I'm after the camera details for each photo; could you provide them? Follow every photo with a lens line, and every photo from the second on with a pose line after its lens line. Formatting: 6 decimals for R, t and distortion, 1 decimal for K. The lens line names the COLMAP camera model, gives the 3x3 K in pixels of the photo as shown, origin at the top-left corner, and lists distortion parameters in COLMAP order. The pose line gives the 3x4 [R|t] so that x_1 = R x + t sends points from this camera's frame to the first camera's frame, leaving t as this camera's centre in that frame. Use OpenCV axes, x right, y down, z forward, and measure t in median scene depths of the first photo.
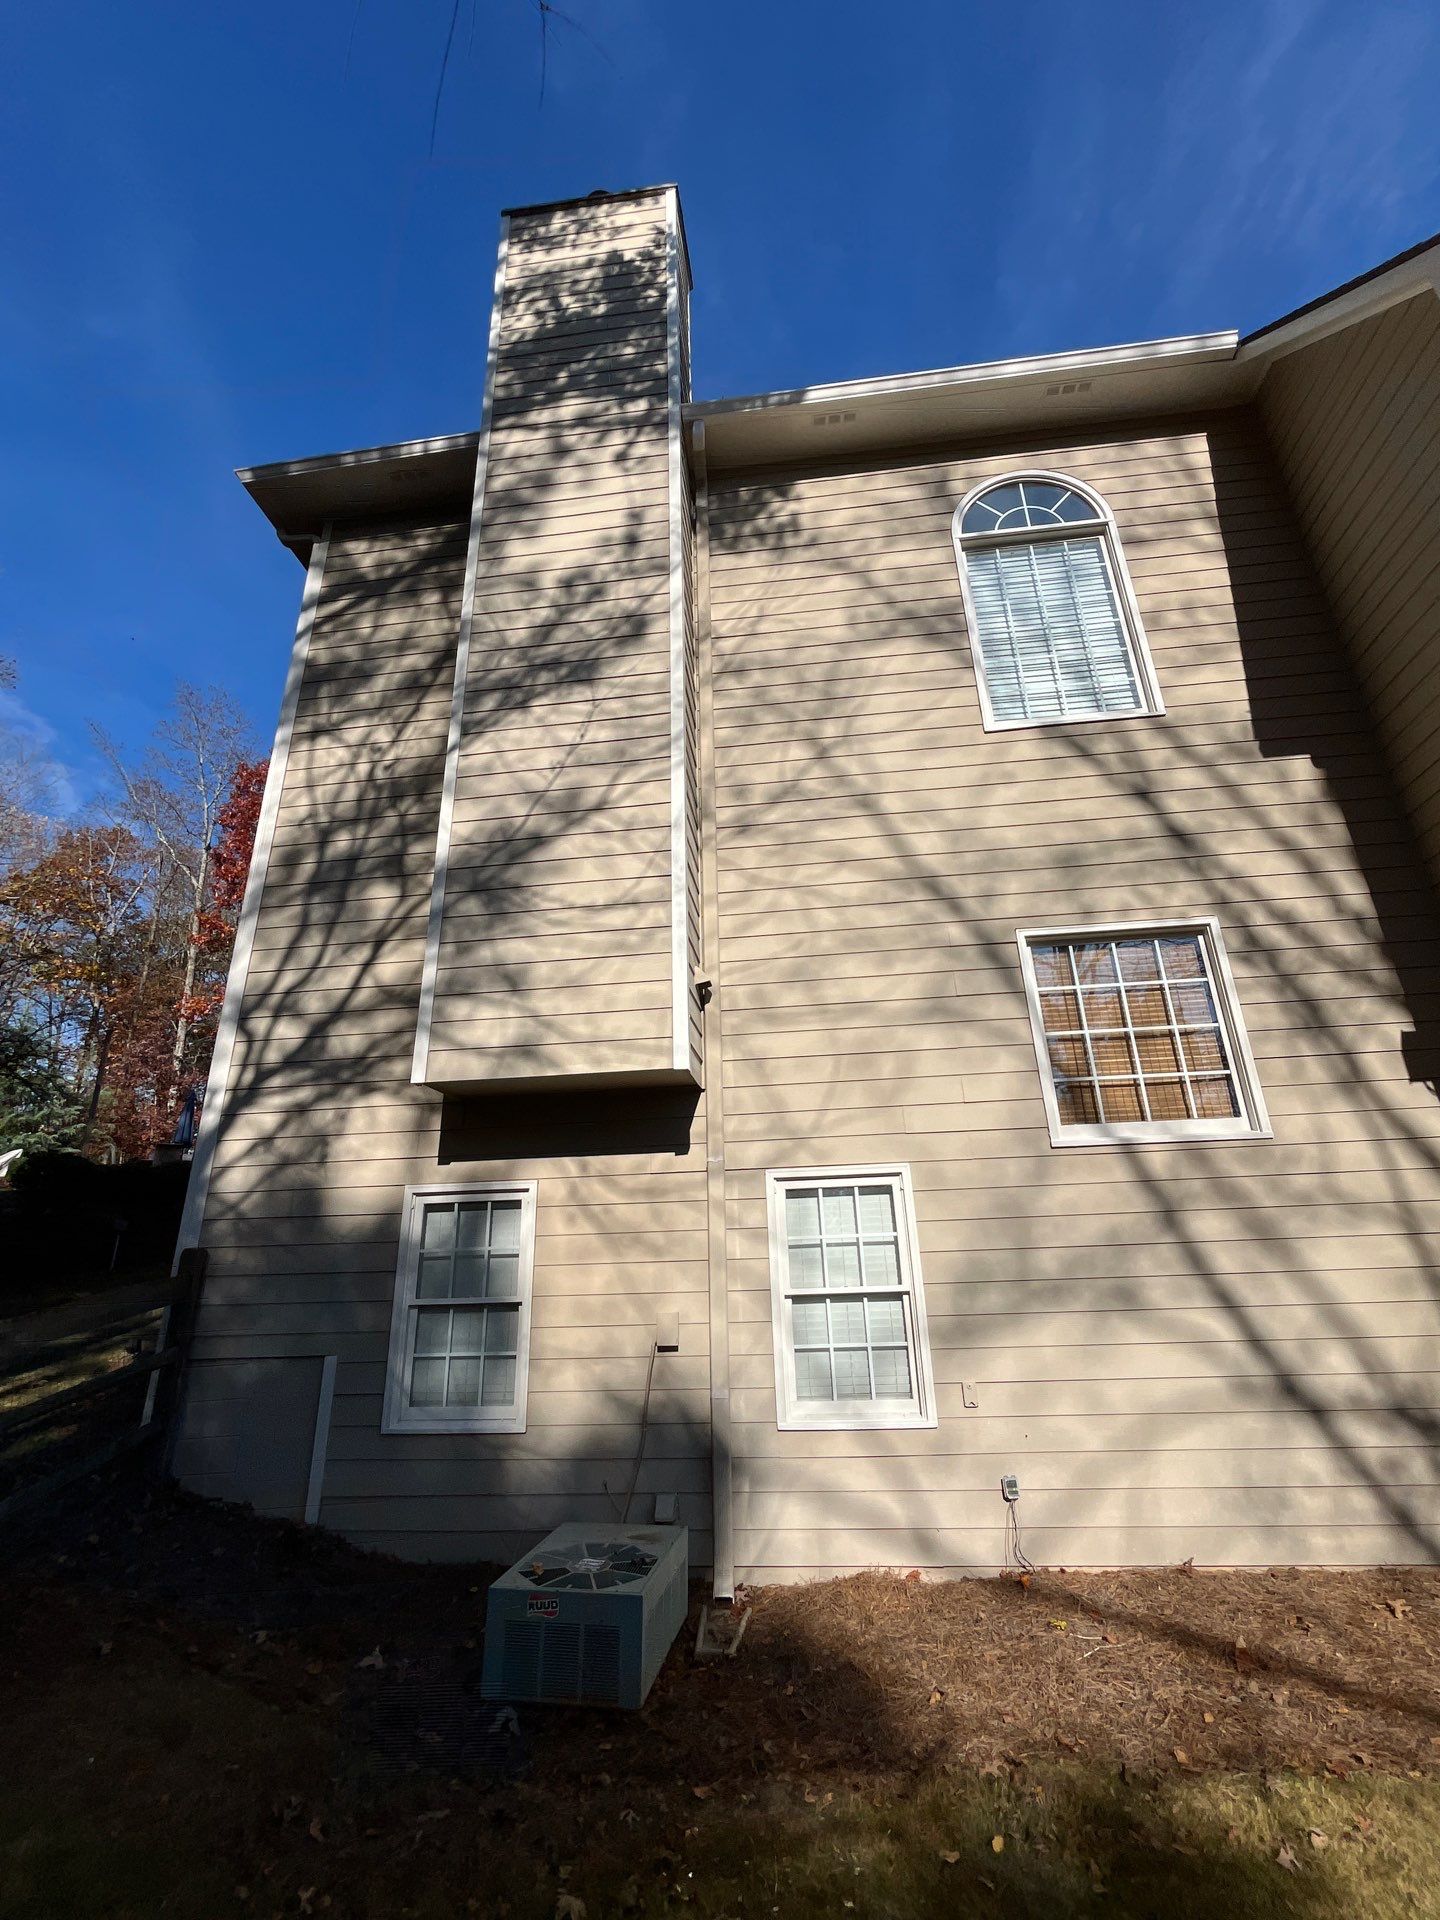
lens RADIAL K [[837.5, 0, 713.8], [0, 837.5, 962.7], [0, 0, 1]] dist [-0.004753, -0.000418]
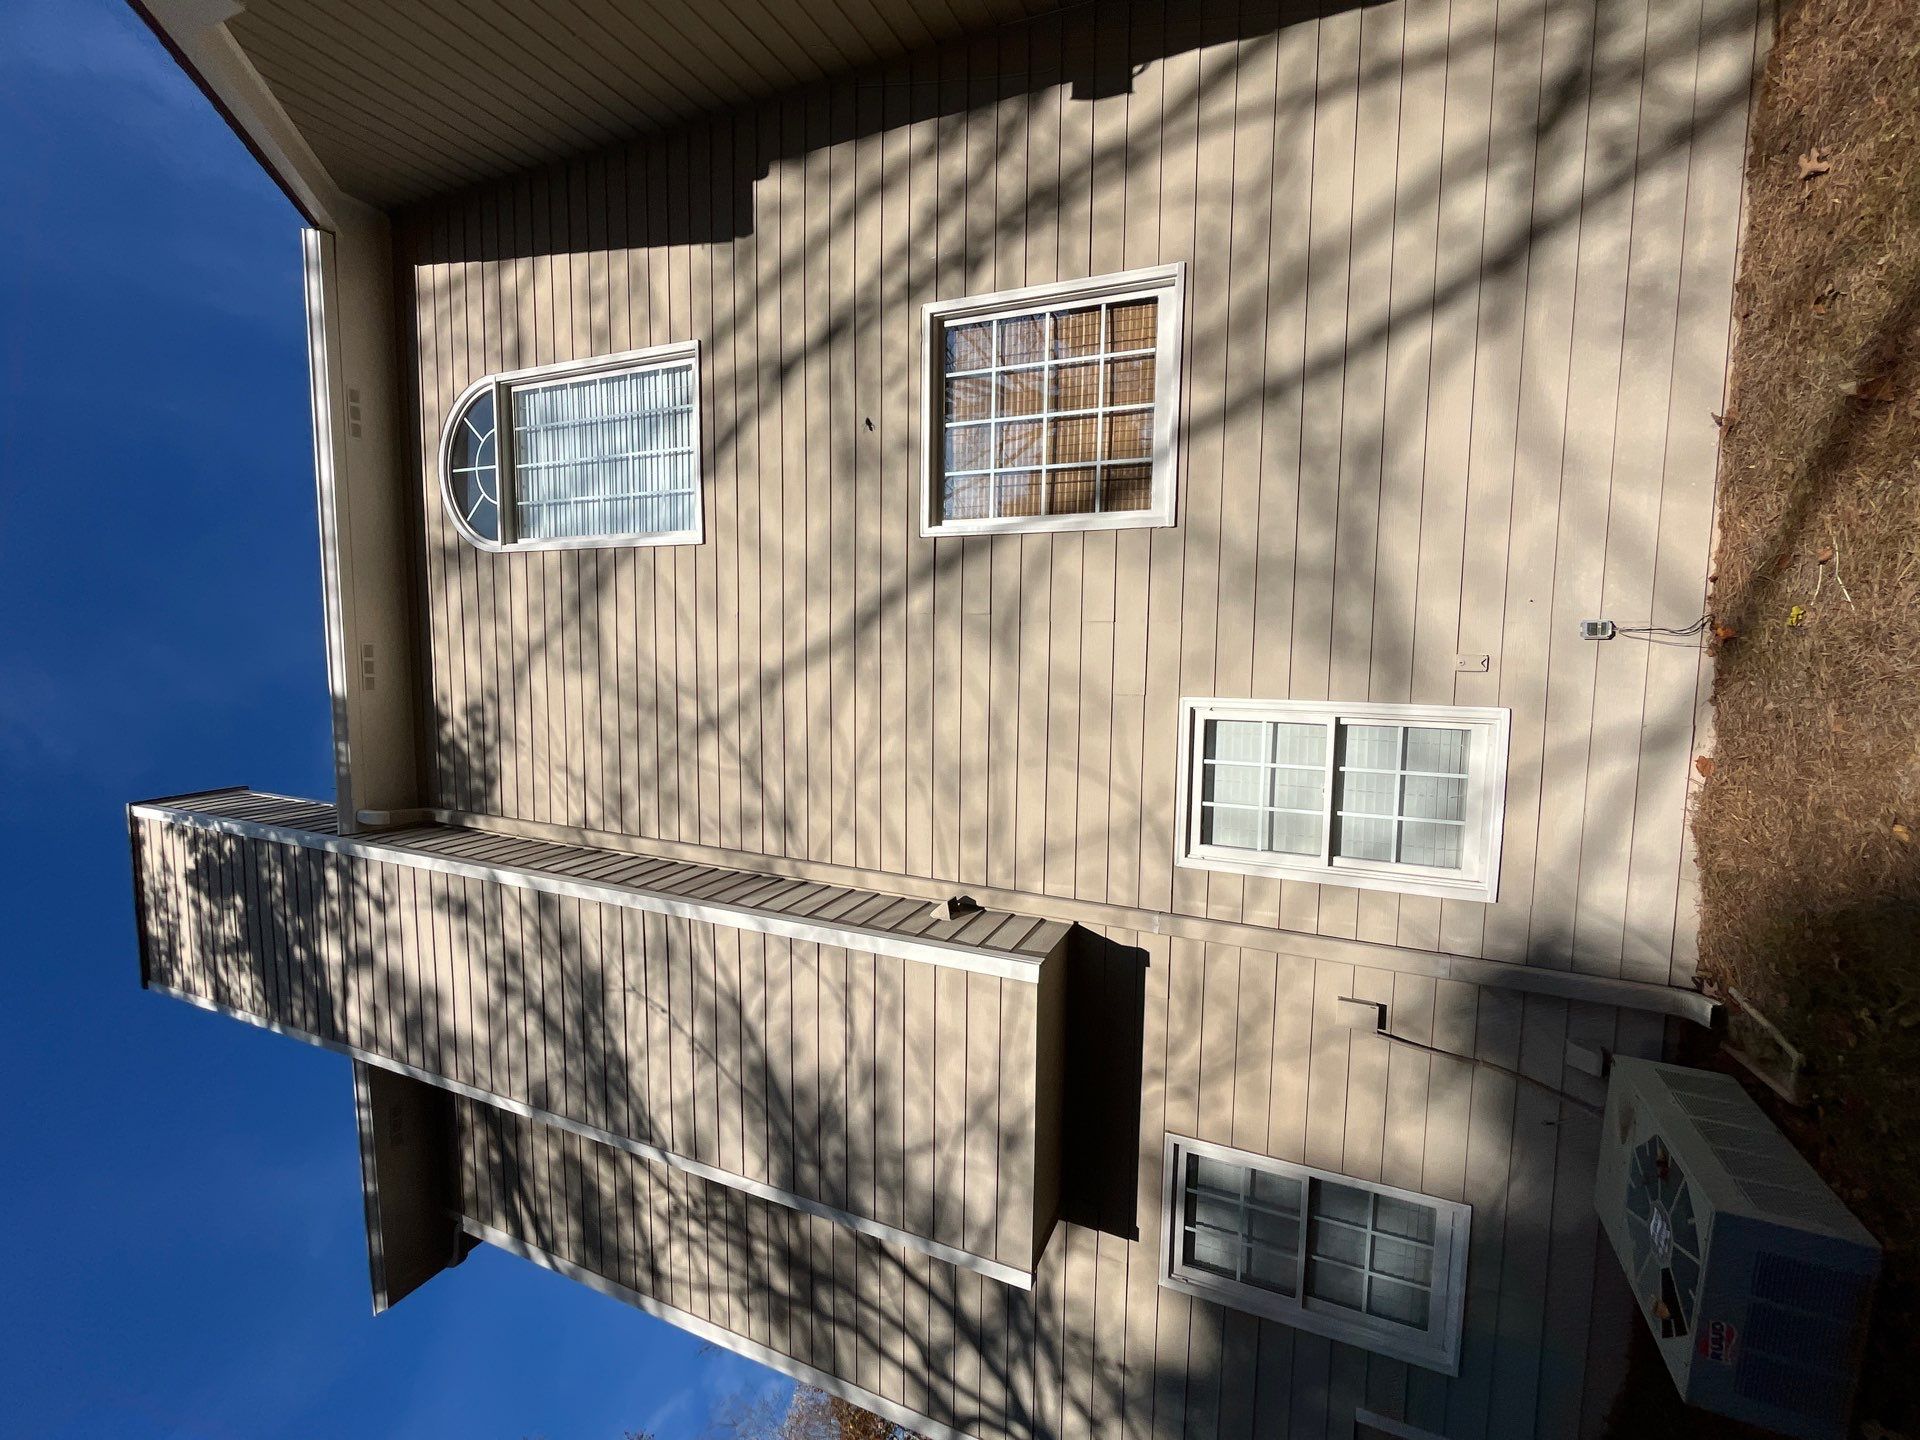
lens RADIAL K [[837.5, 0, 959.3], [0, 837.5, 714.4], [0, 0, 1]] dist [-0.004753, -0.000418]
pose [[0.083403, -0.996513, -0.002581, 0.184860], [0.995163, 0.083425, -0.051870, 0.060917], [0.051905, 0.001757, 0.998650, 0.146192]]
